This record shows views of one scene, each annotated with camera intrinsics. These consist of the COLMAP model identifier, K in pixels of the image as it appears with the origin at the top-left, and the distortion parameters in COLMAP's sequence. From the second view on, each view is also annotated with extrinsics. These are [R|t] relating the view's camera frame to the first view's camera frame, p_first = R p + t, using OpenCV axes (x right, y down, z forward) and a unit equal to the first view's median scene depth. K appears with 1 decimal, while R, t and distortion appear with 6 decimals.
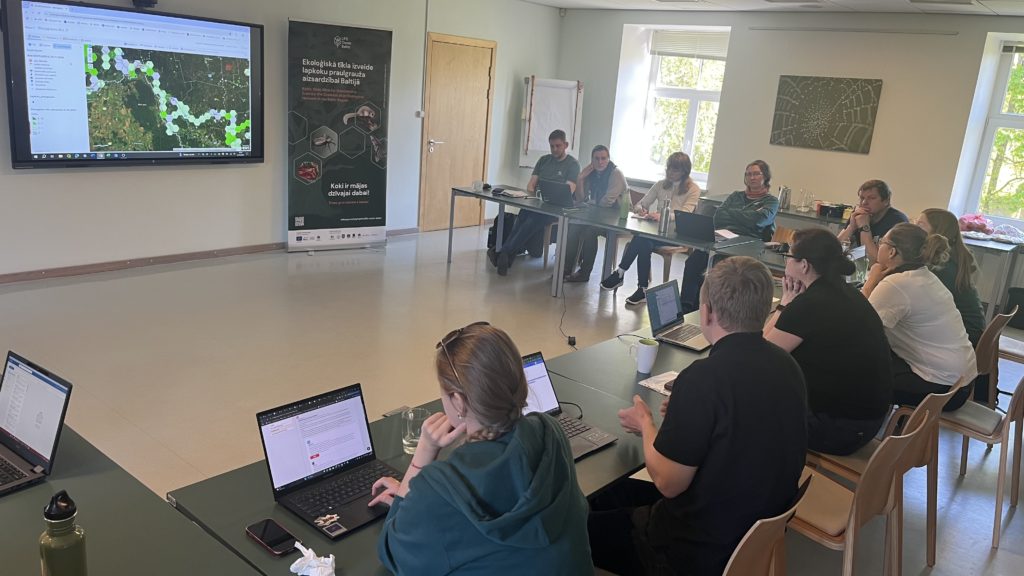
lens RADIAL K [[781.0, 0, 512.2], [0, 781.0, 289.2], [0, 0, 1]] dist [-0.000891, -0.001690]
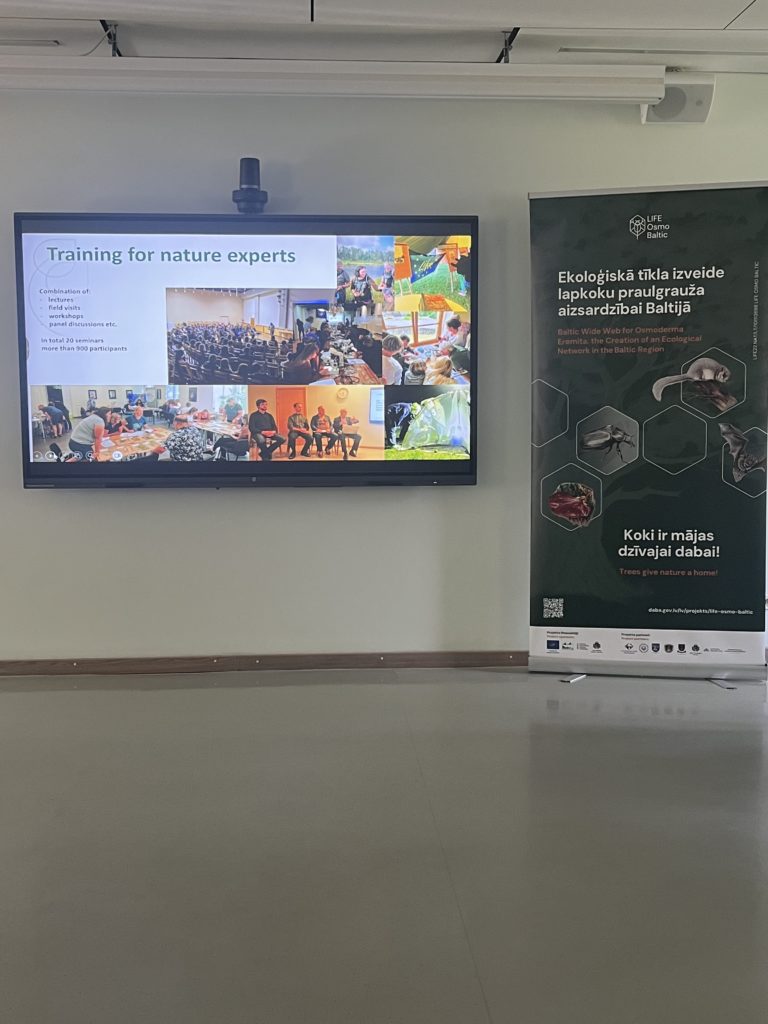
lens RADIAL K [[1218.4, 0, 384.0], [0, 1218.4, 512.1], [0, 0, 1]] dist [0.066499, 0.000000]
pose [[0.686998, -0.024438, -0.726248, 0.195937], [-0.126182, 0.980239, -0.152348, -0.018263], [0.715620, 0.196302, 0.670339, 0.421794]]
